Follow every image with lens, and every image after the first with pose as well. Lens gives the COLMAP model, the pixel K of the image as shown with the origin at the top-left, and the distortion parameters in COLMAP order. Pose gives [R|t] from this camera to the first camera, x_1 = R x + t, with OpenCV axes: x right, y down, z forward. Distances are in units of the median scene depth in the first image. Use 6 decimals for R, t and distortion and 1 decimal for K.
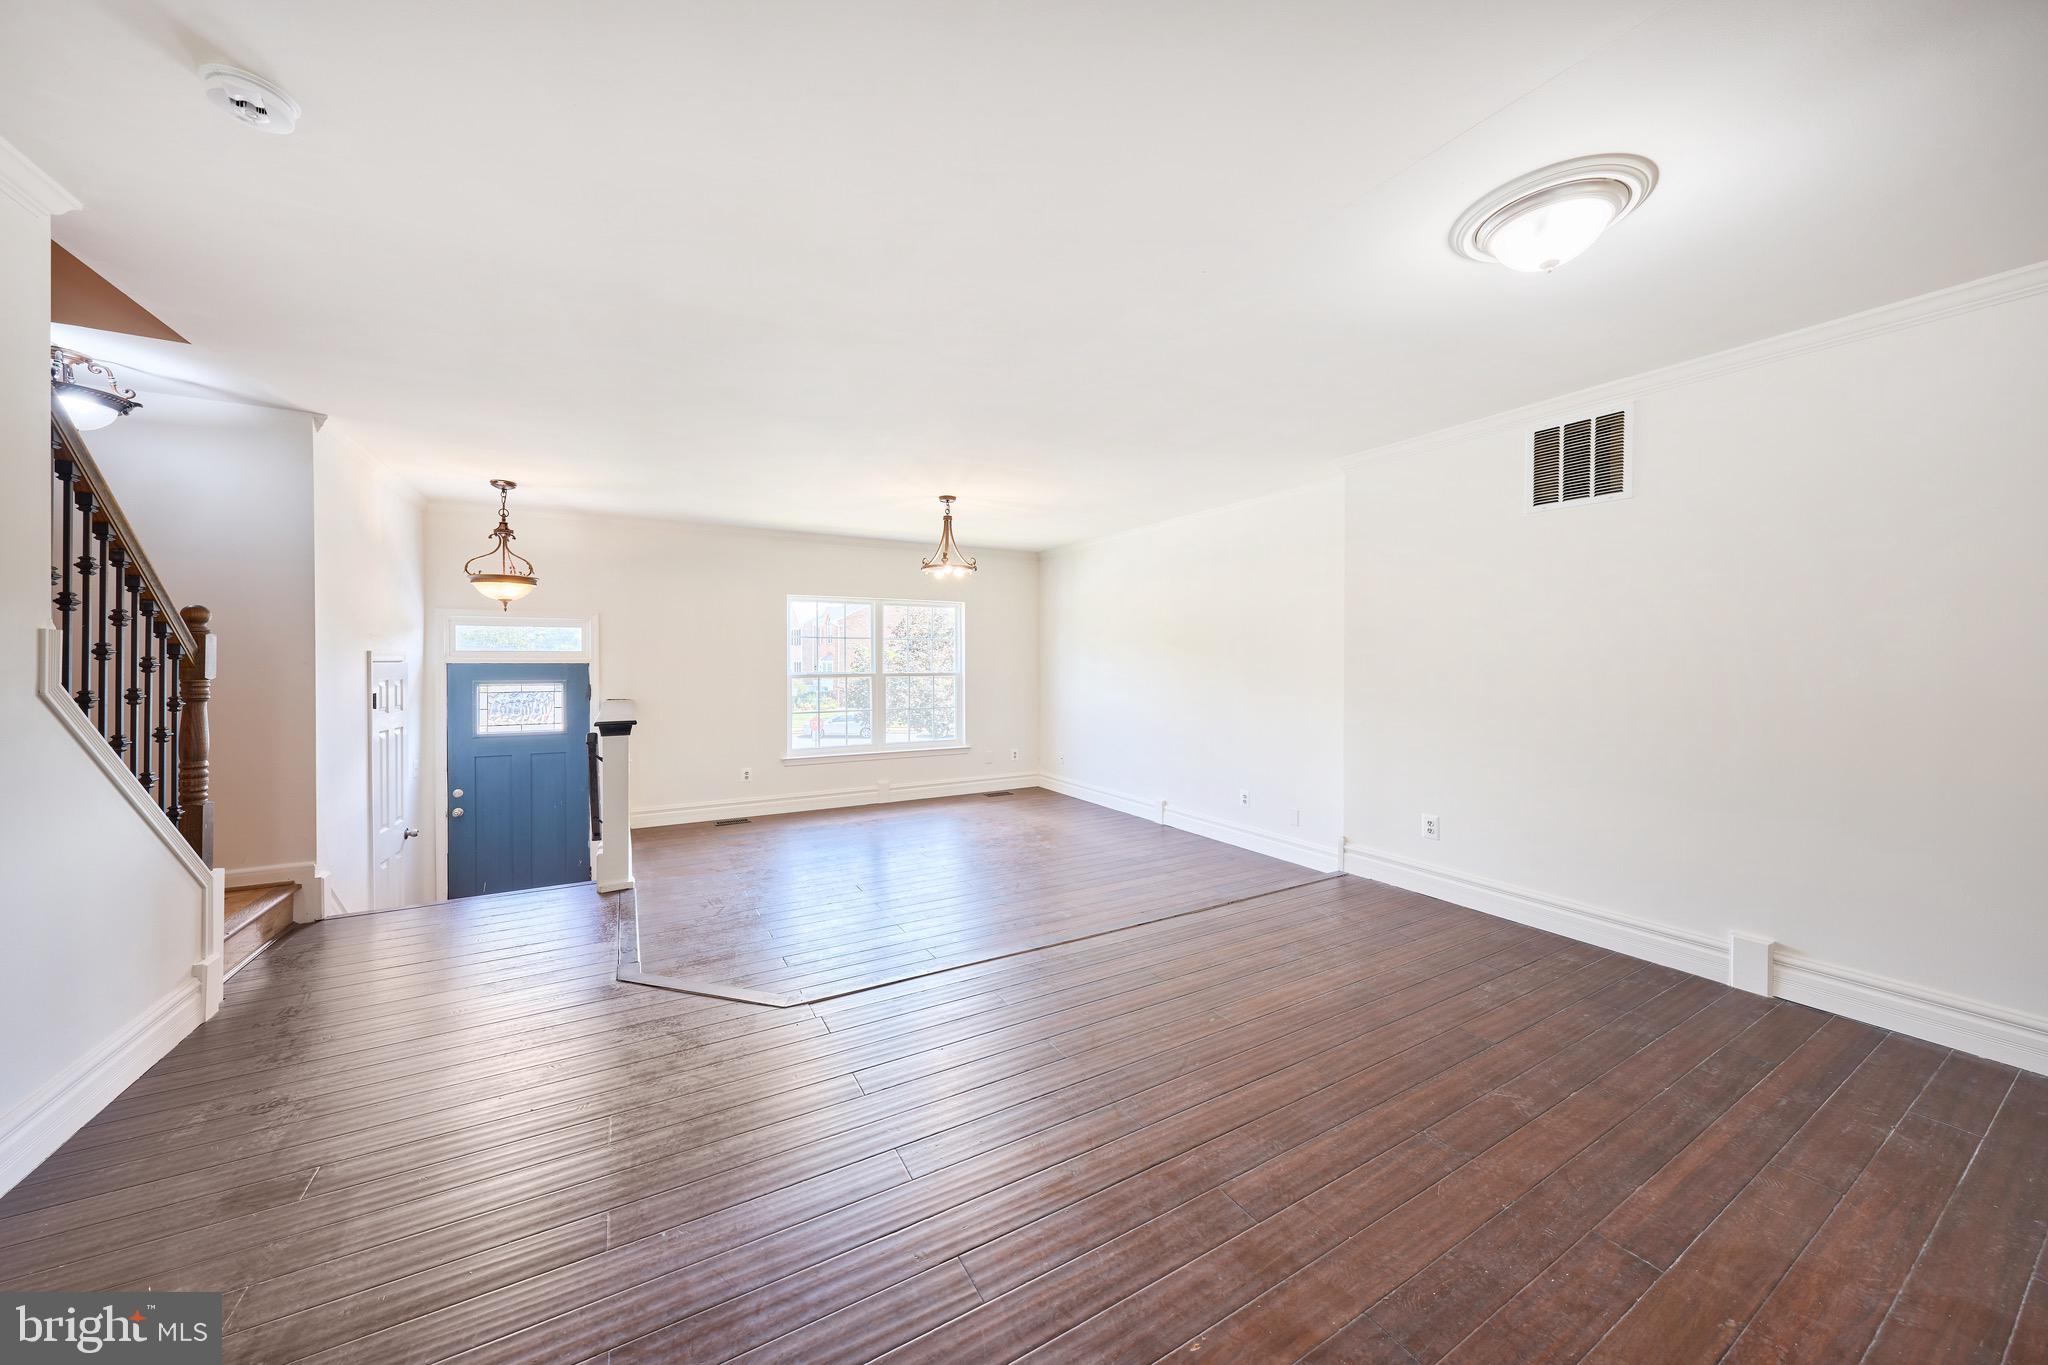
lens RADIAL K [[713.8, 0, 1032.4], [0, 713.8, 666.8], [0, 0, 1]] dist [-0.005009, 0.000771]
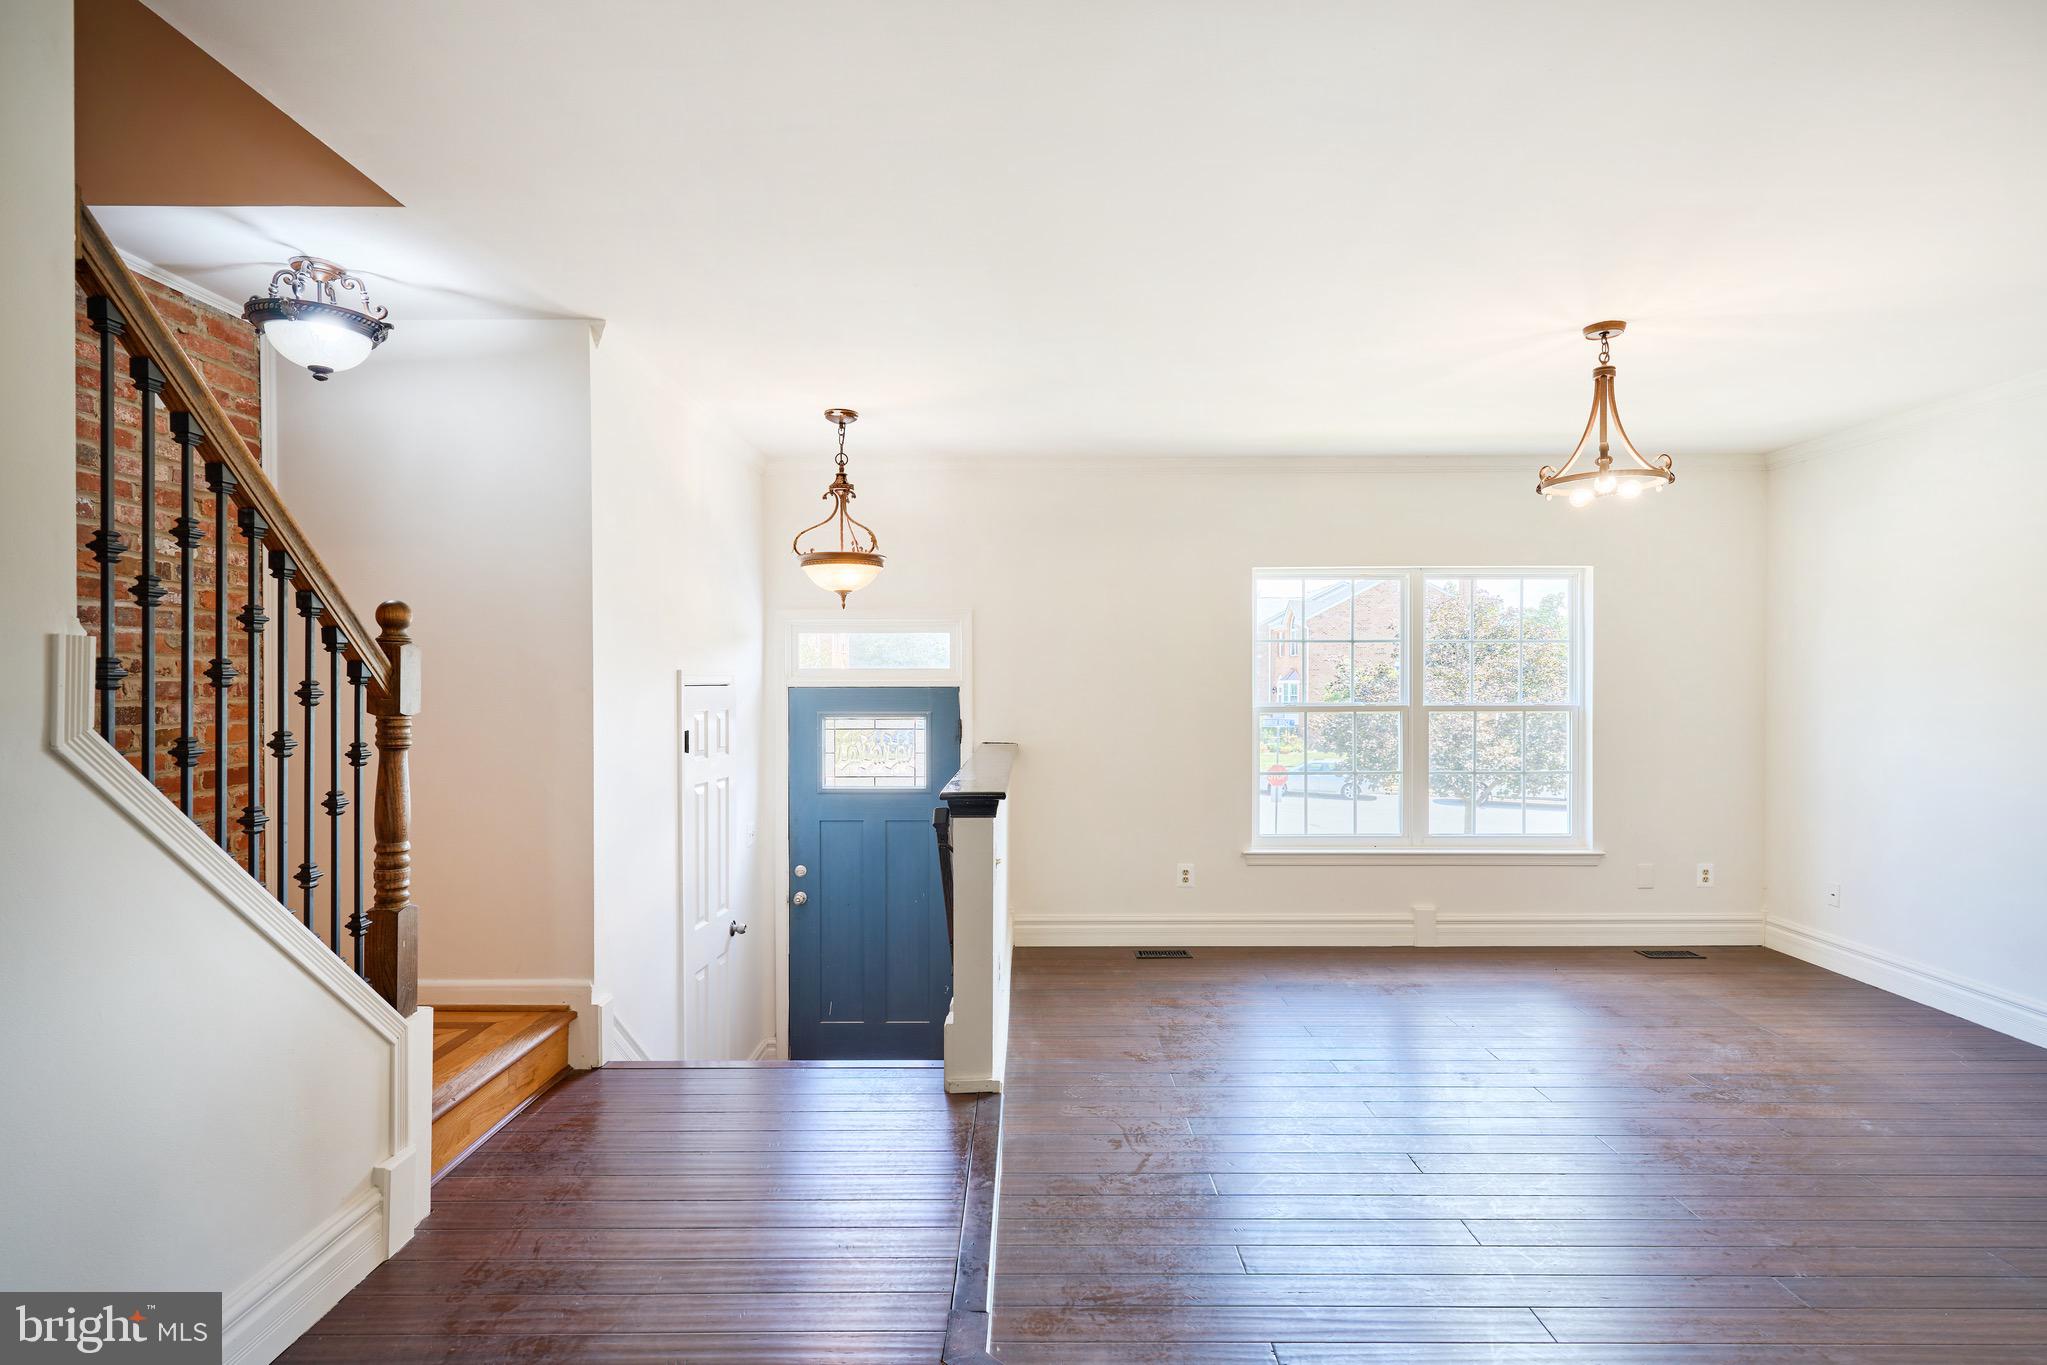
lens RADIAL K [[1037.8, 0, 1015.9], [0, 1037.8, 691.2], [0, 0, 1]] dist [-0.001048, -0.000316]
pose [[0.859852, 0.003572, -0.510532, -0.113779], [-0.002634, 0.999993, 0.002561, -0.004409], [0.510537, -0.000858, 0.859855, 0.258039]]
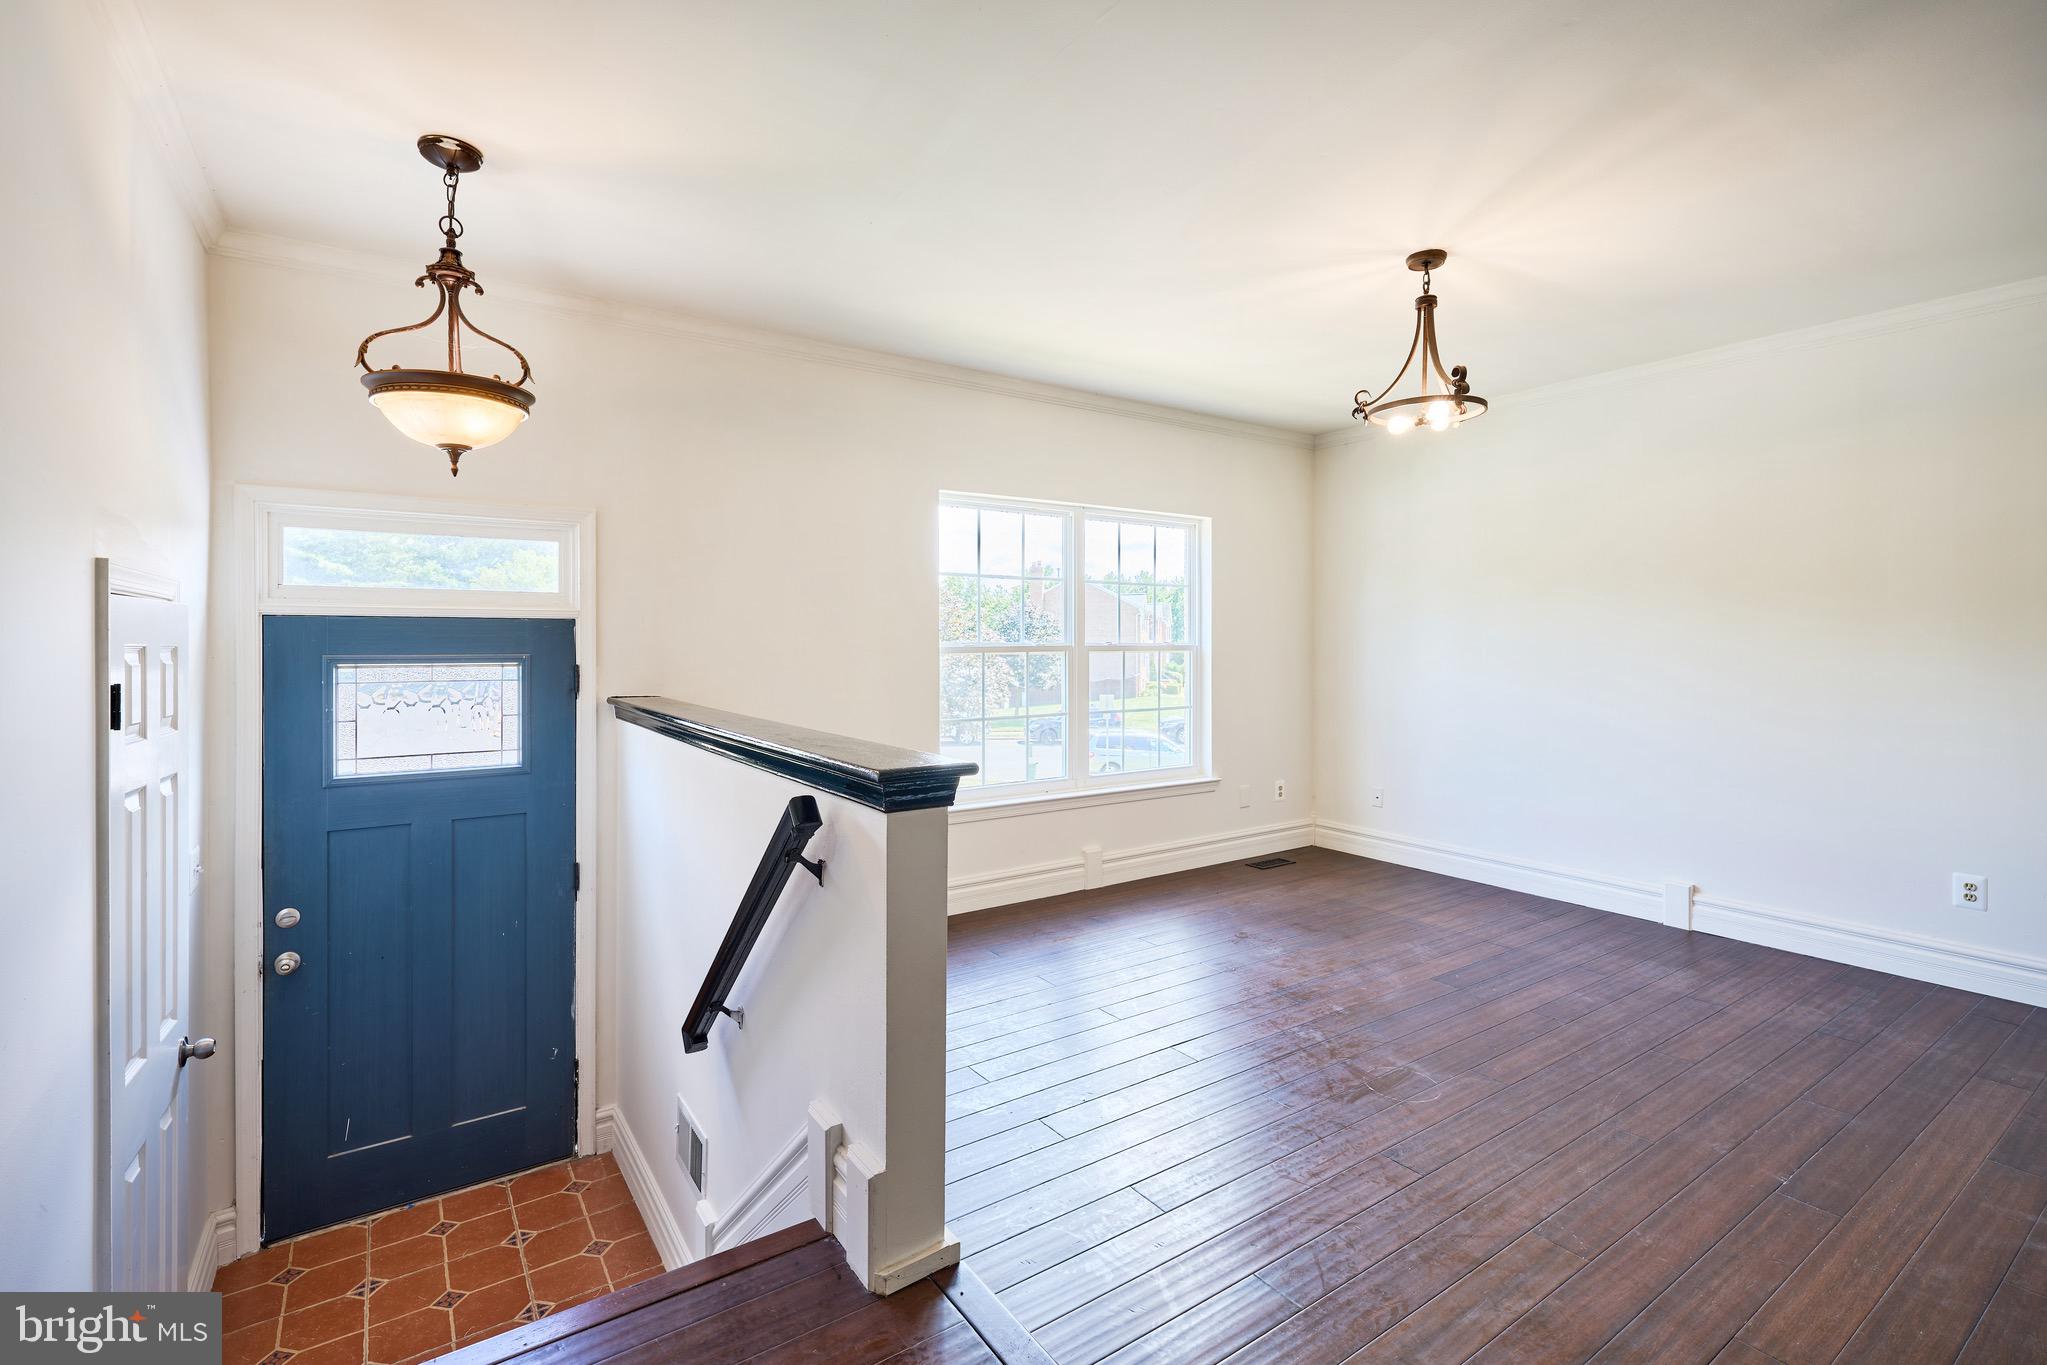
lens RADIAL K [[934.6, 0, 1029.3], [0, 934.6, 645.0], [0, 0, 1]] dist [-0.002138, 0.000388]
pose [[0.996940, -0.000125, 0.078175, -0.466740], [0.000481, 0.999990, -0.004530, 0.018393], [-0.078174, 0.004554, 0.996929, 0.463436]]
